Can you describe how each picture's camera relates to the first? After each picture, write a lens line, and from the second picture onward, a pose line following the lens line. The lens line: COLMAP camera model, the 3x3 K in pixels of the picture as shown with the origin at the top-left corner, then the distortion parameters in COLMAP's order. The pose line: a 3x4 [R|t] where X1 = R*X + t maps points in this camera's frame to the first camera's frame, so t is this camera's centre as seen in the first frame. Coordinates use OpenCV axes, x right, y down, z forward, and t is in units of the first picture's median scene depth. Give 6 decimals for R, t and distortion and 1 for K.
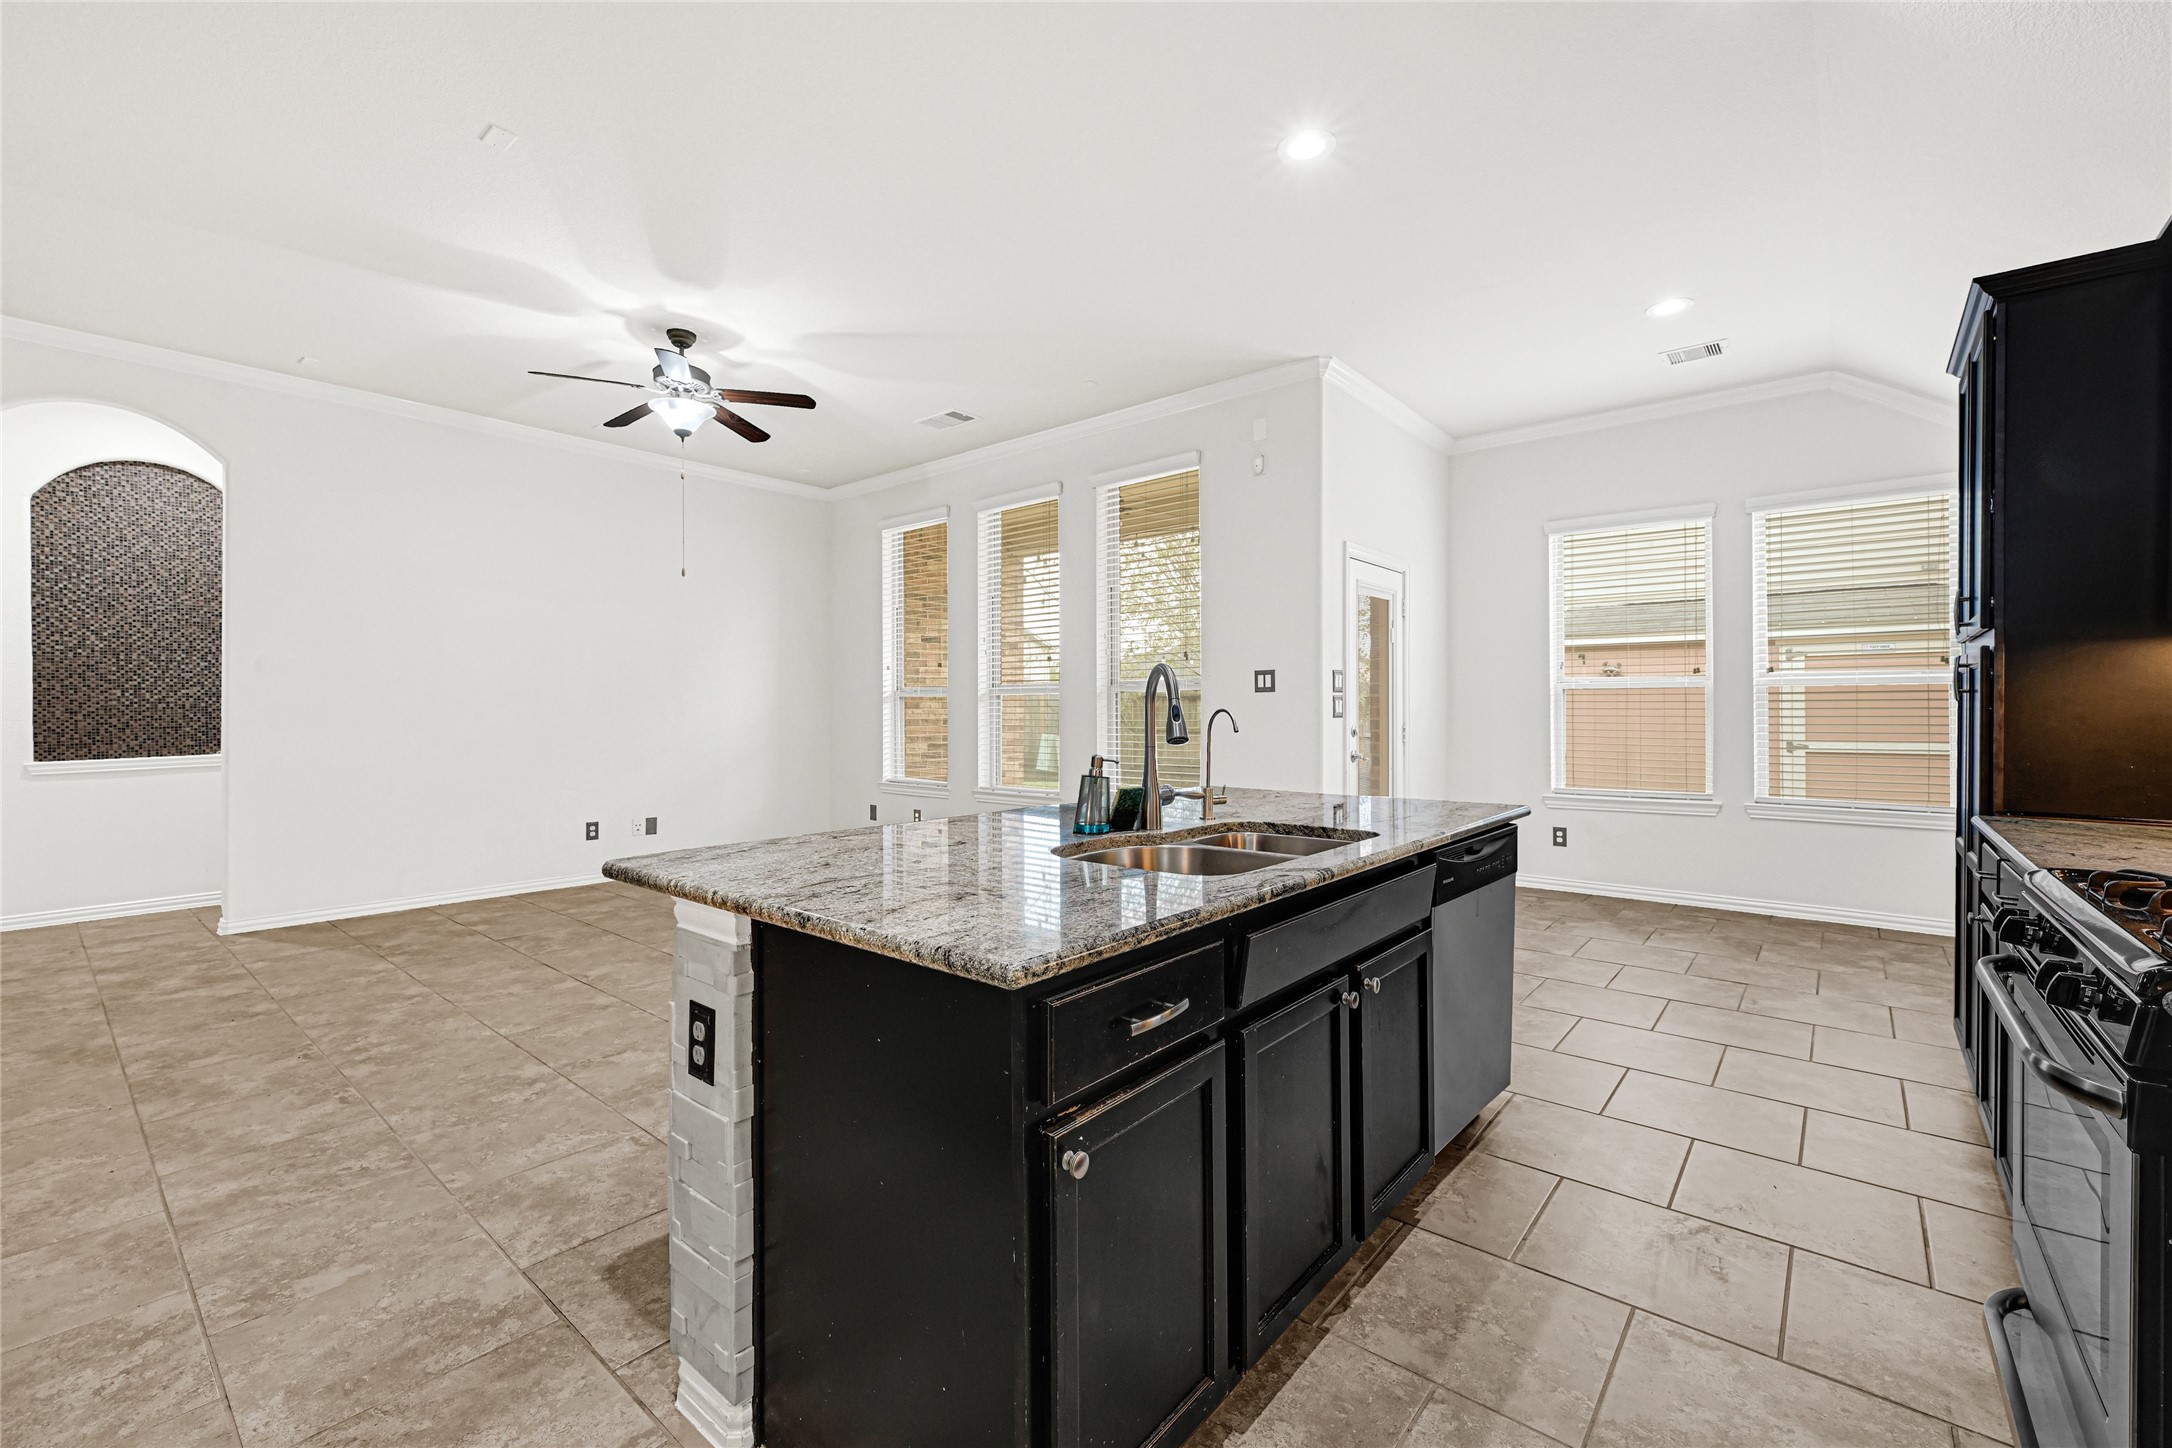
lens RADIAL K [[901.0, 0, 1091.7], [0, 901.0, 699.4], [0, 0, 1]] dist [0.001972, 0.000107]
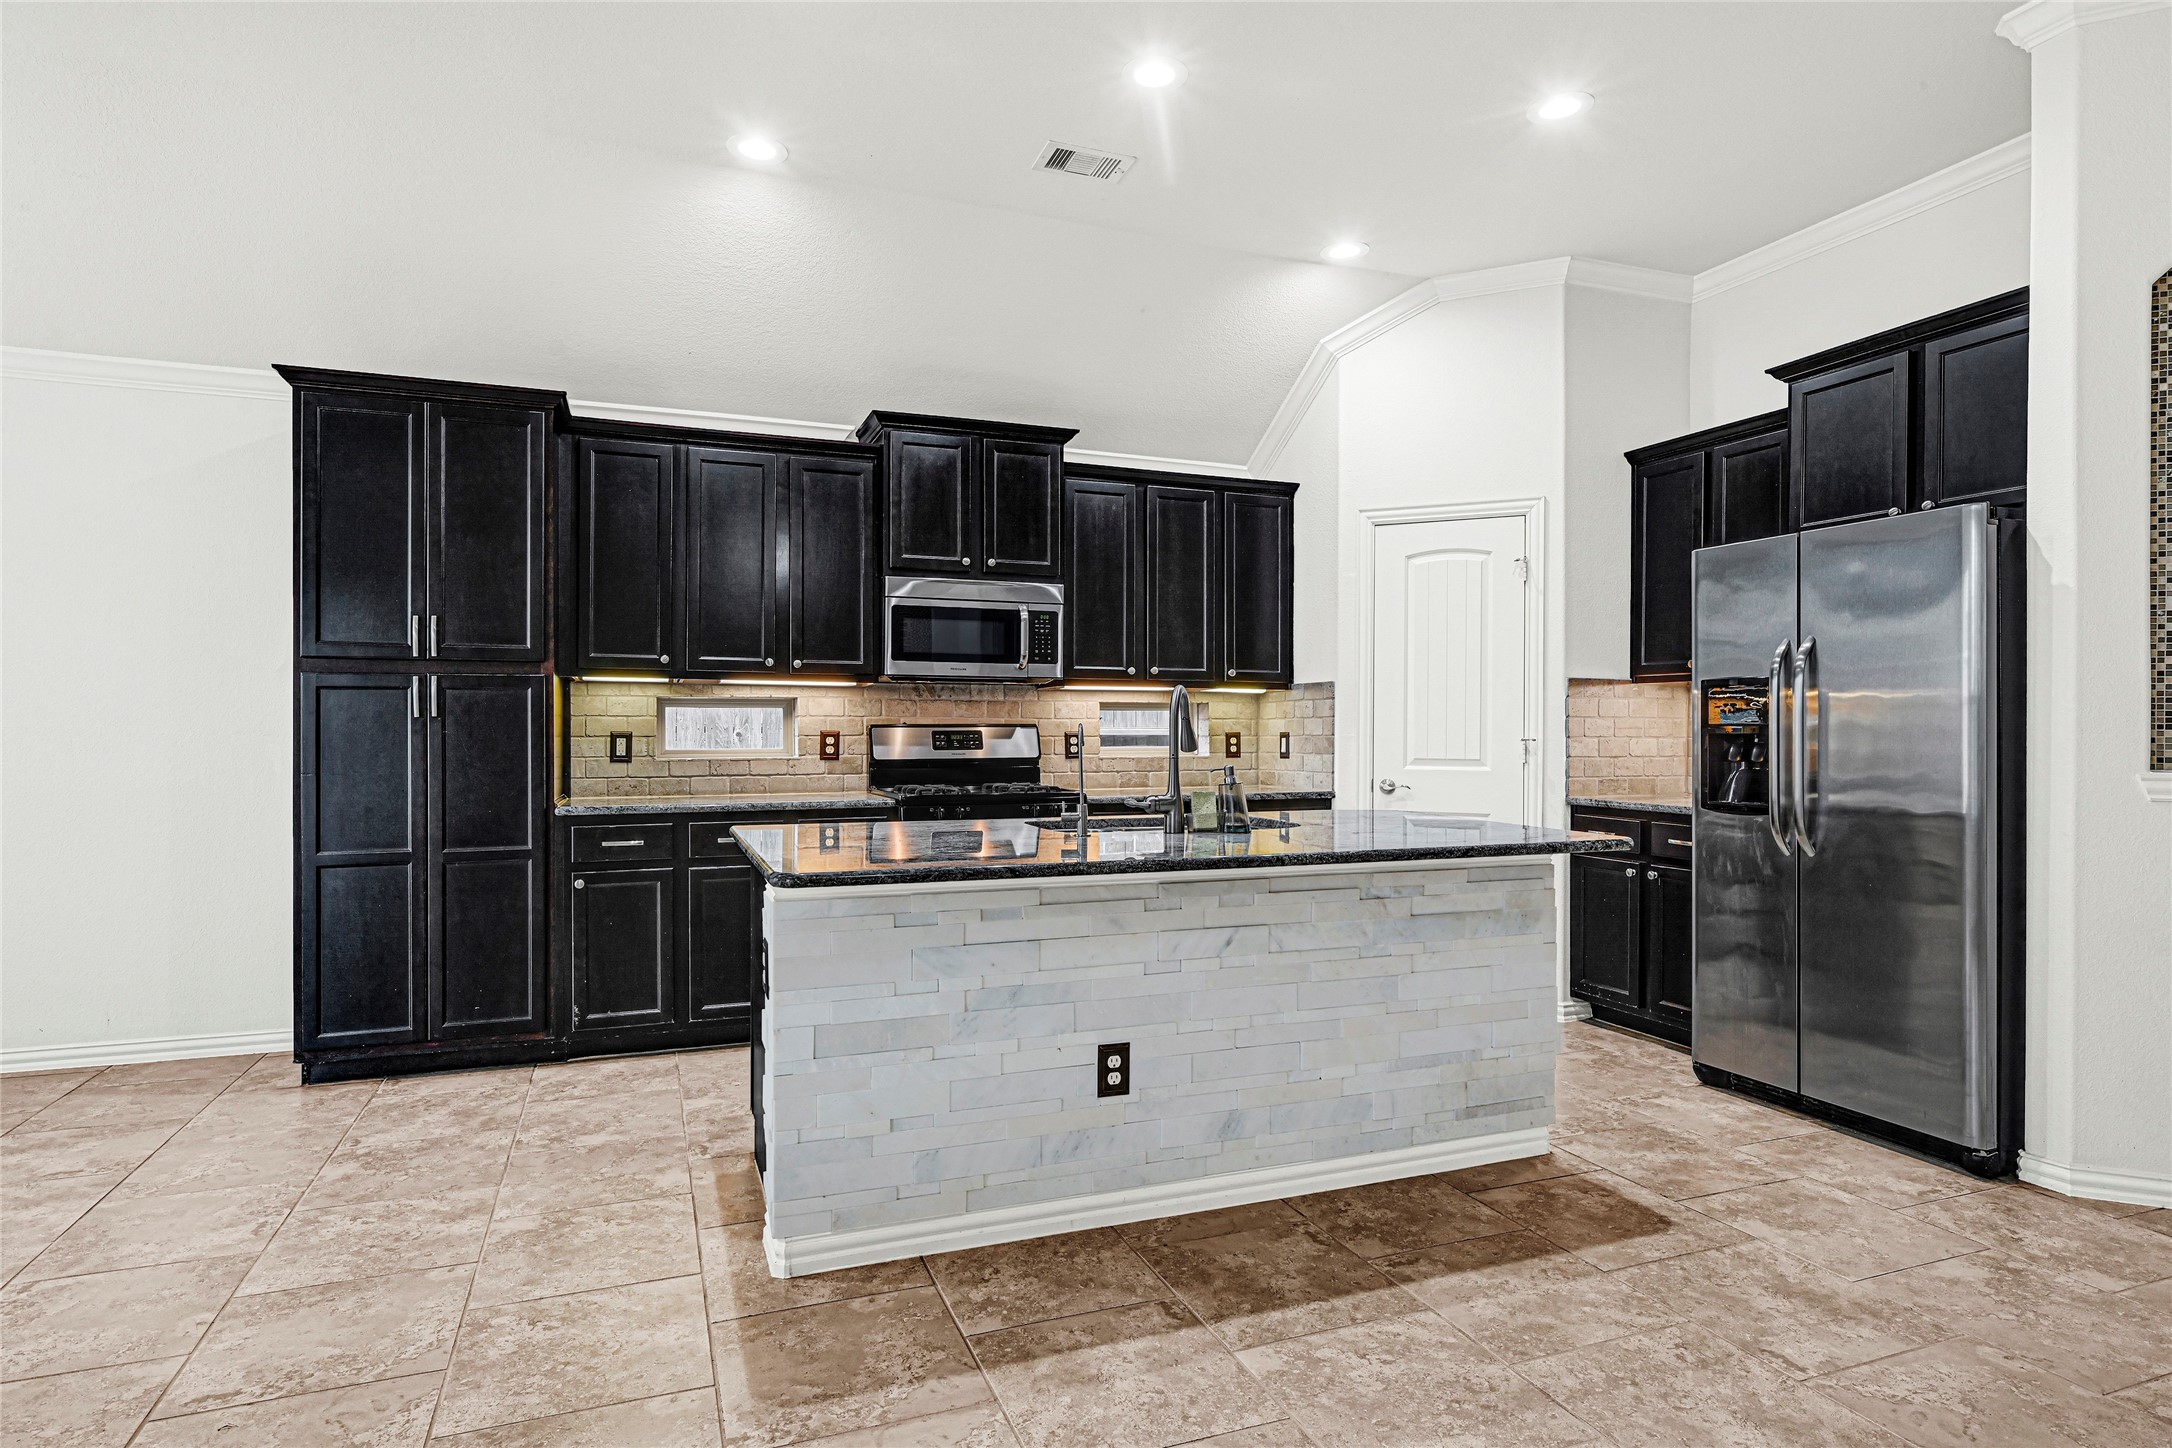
lens RADIAL K [[1171.9, 0, 1086.0], [0, 1171.9, 724.0], [0, 0, 1]] dist [-0.000454, -0.000871]
pose [[-0.872992, -0.000446, 0.487734, -0.267012], [-0.006198, 0.999929, -0.010179, 0.013926], [-0.487695, -0.011909, -0.872933, 1.144069]]
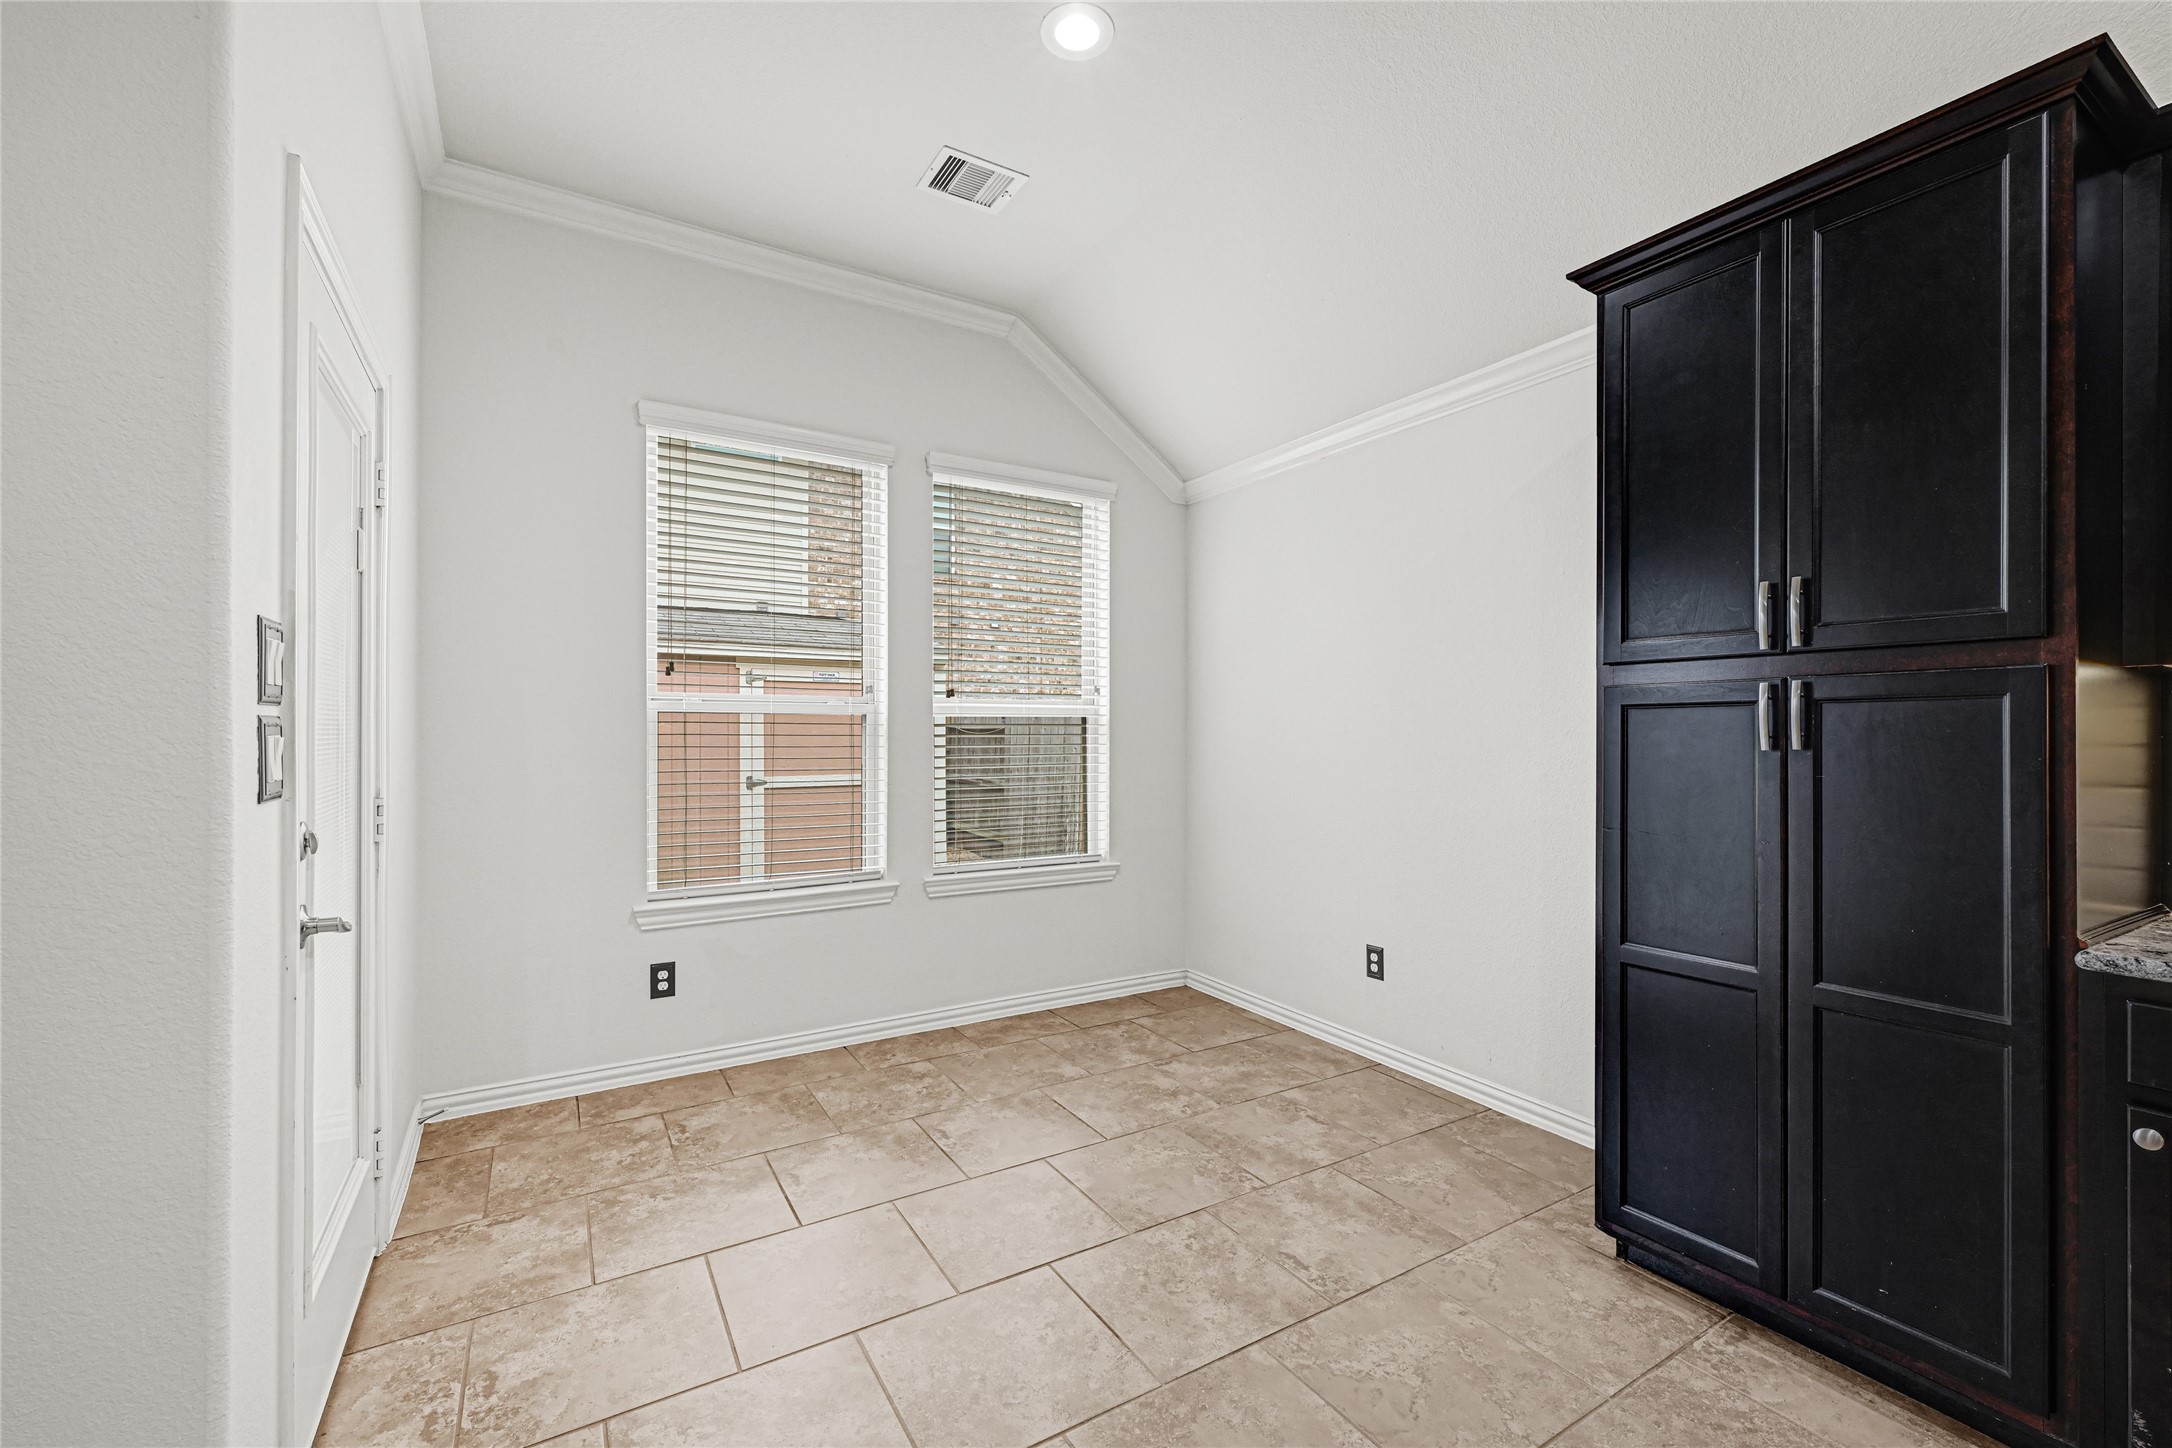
lens RADIAL K [[893.6, 0, 1084.4], [0, 893.6, 733.3], [0, 0, 1]] dist [0.000602, -0.000116]
pose [[0.325423, 0.000952, 0.945568, 0.116707], [-0.010136, 0.999946, 0.002481, -0.002721], [-0.945514, -0.010392, 0.325415, 0.783981]]
